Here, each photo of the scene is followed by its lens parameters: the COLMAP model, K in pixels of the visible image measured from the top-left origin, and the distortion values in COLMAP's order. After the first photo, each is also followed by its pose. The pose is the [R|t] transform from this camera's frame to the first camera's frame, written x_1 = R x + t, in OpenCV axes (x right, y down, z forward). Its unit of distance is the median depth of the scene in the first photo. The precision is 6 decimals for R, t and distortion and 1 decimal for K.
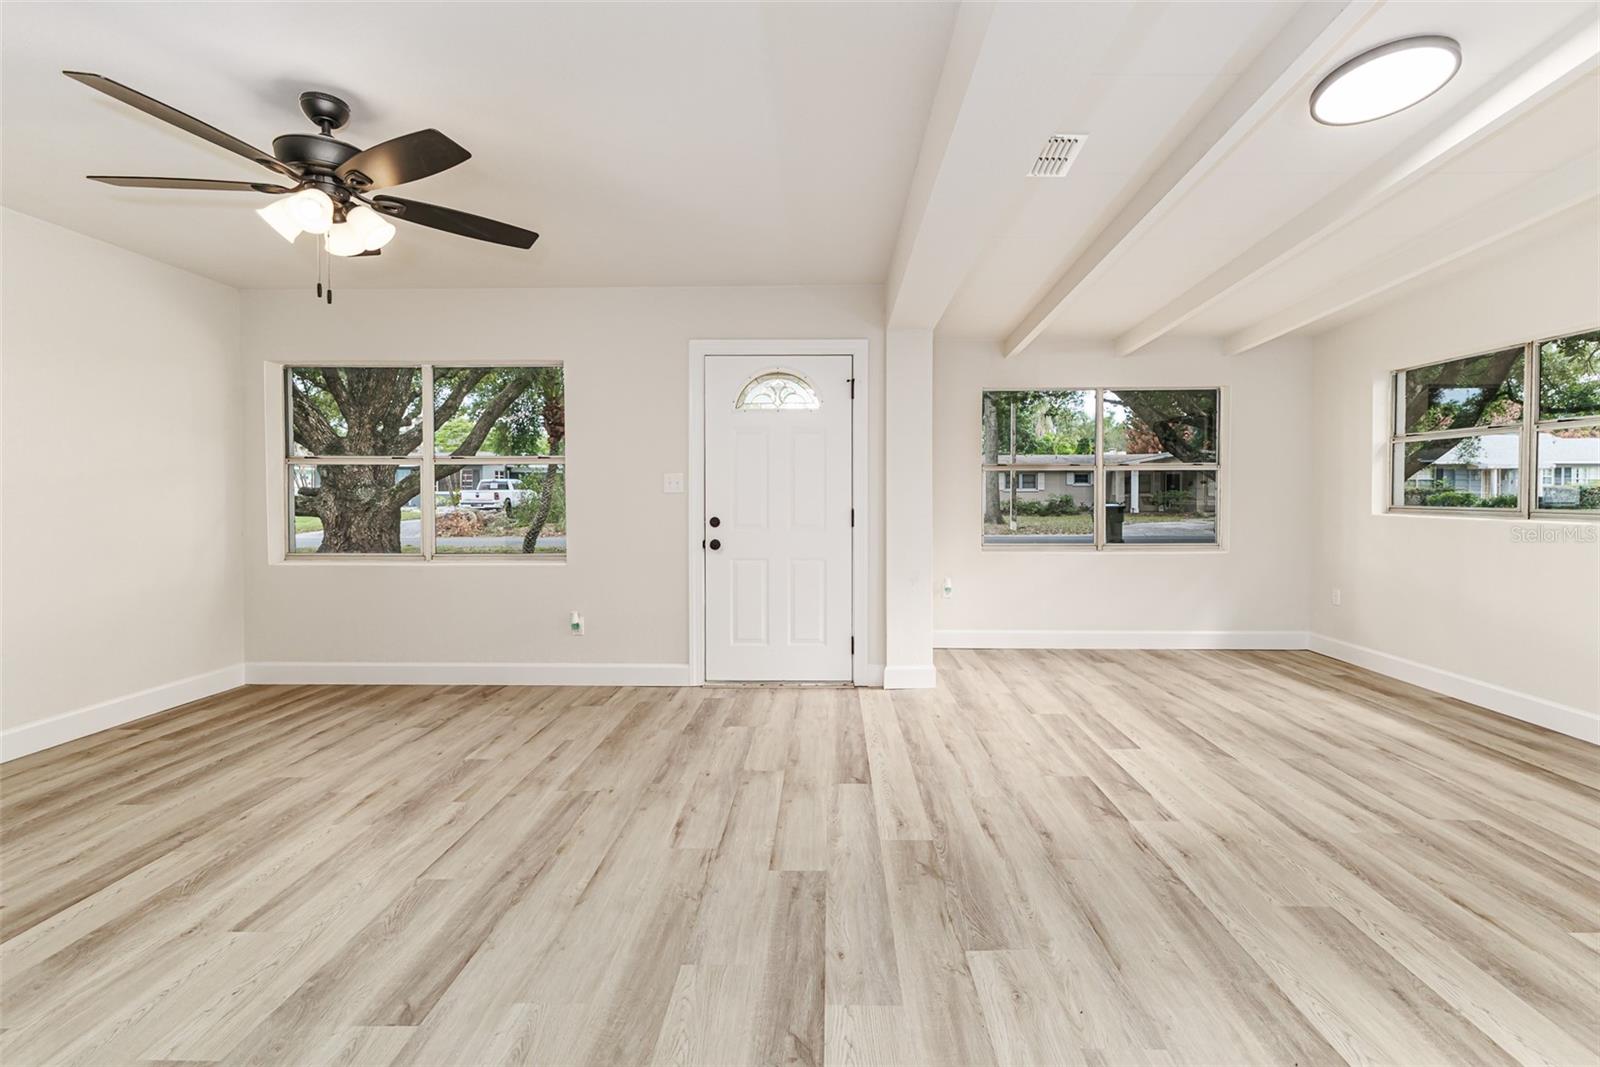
lens RADIAL K [[695.5, 0, 821.5], [0, 695.5, 526.9], [0, 0, 1]] dist [0.006945, -0.000687]
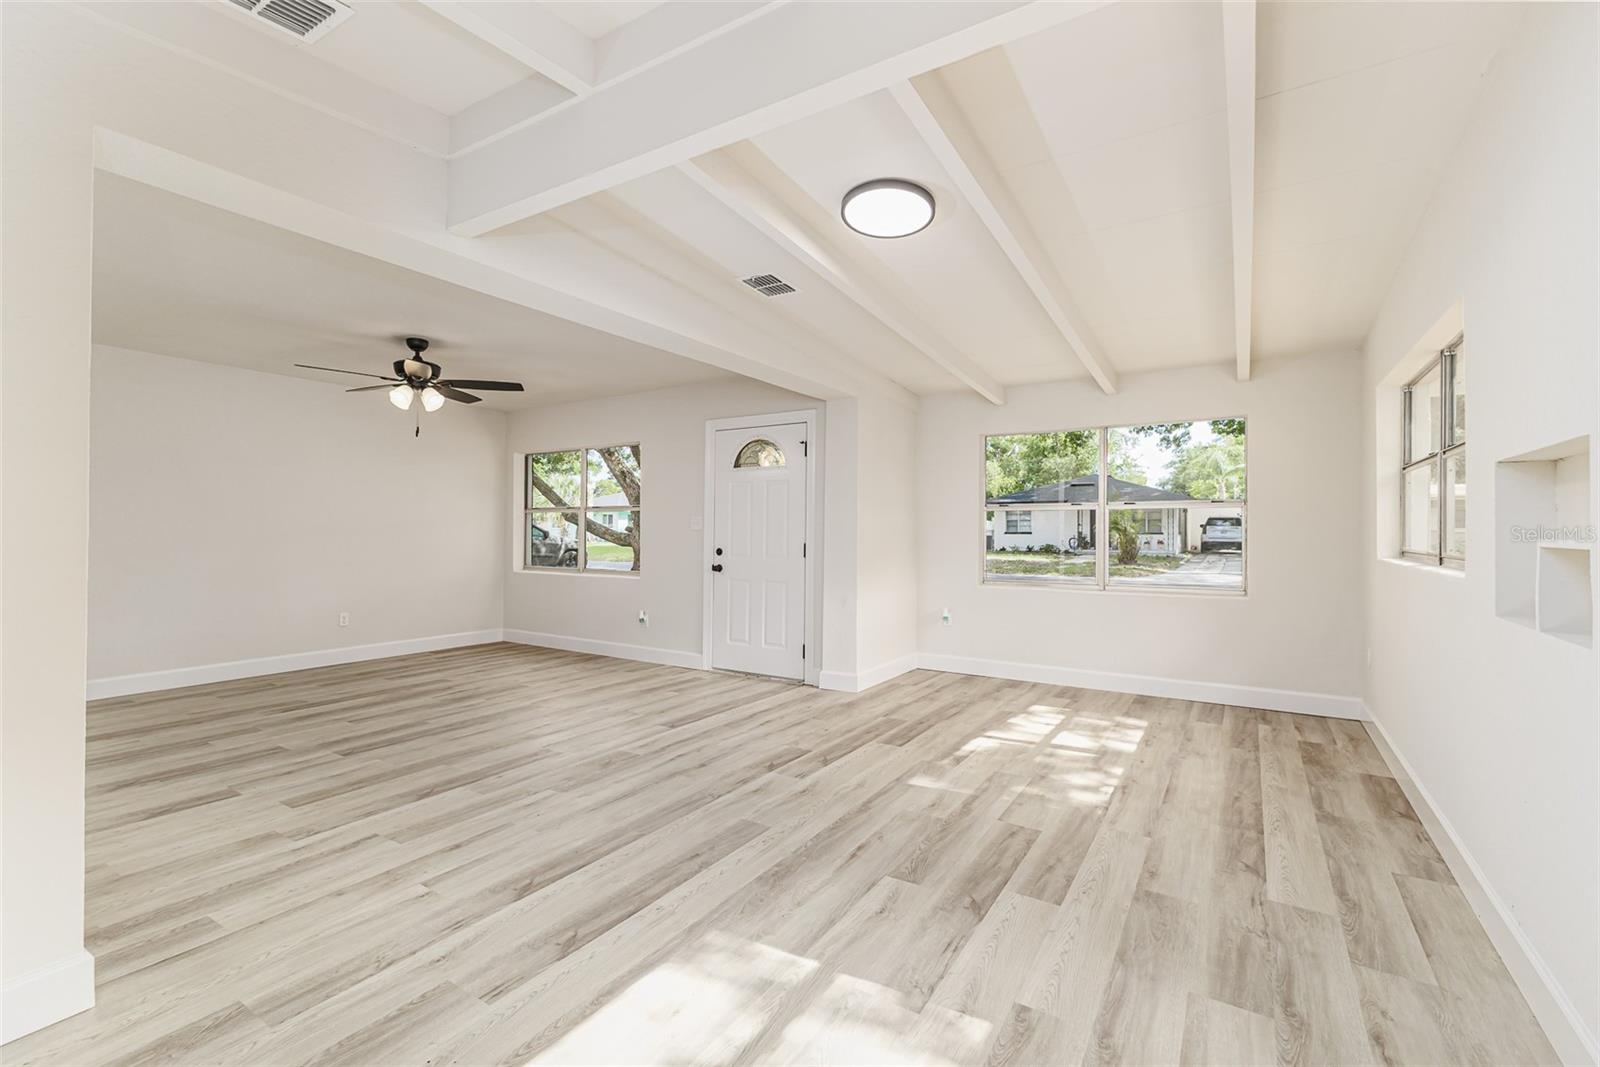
lens RADIAL K [[695.5, 0, 804.8], [0, 695.5, 531.2], [0, 0, 1]] dist [0.006945, -0.000687]
pose [[0.854045, 0.003538, -0.520187, 1.143010], [-0.030093, 0.998638, -0.042615, 0.012166], [0.519328, 0.052049, 0.852989, -0.130204]]
